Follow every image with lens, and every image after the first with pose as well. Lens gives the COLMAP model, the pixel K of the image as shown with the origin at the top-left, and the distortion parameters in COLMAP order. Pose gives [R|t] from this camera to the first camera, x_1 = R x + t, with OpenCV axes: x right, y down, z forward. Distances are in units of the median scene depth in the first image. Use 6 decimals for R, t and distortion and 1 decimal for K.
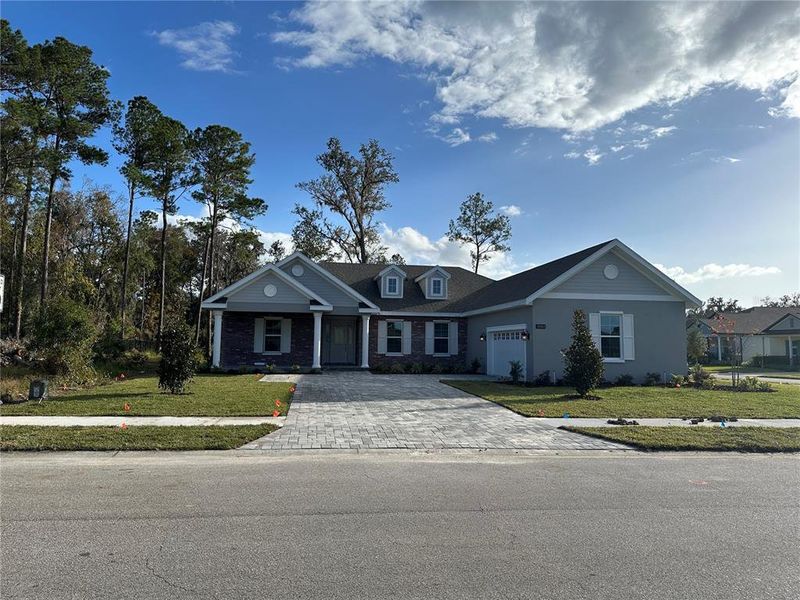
lens RADIAL K [[560.8, 0, 399.2], [0, 560.8, 311.3], [0, 0, 1]] dist [0.061924, -0.074299]
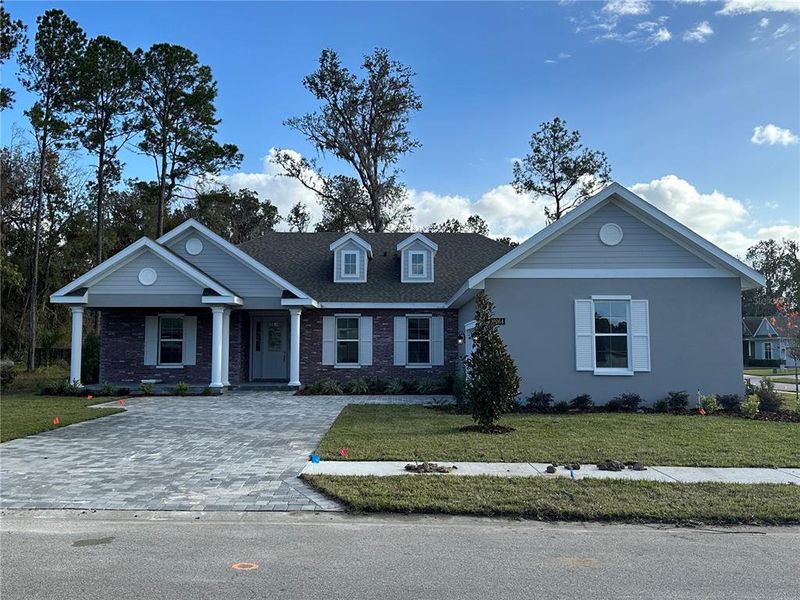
lens RADIAL K [[828.9, 0, 400.0], [0, 828.9, 300.0], [0, 0, 1]] dist [0.067605, -0.005459]
pose [[0.986982, -0.020926, -0.159462, 0.129196], [0.020454, 0.999780, -0.004602, 0.002029], [0.159523, 0.001281, 0.987193, 0.015446]]
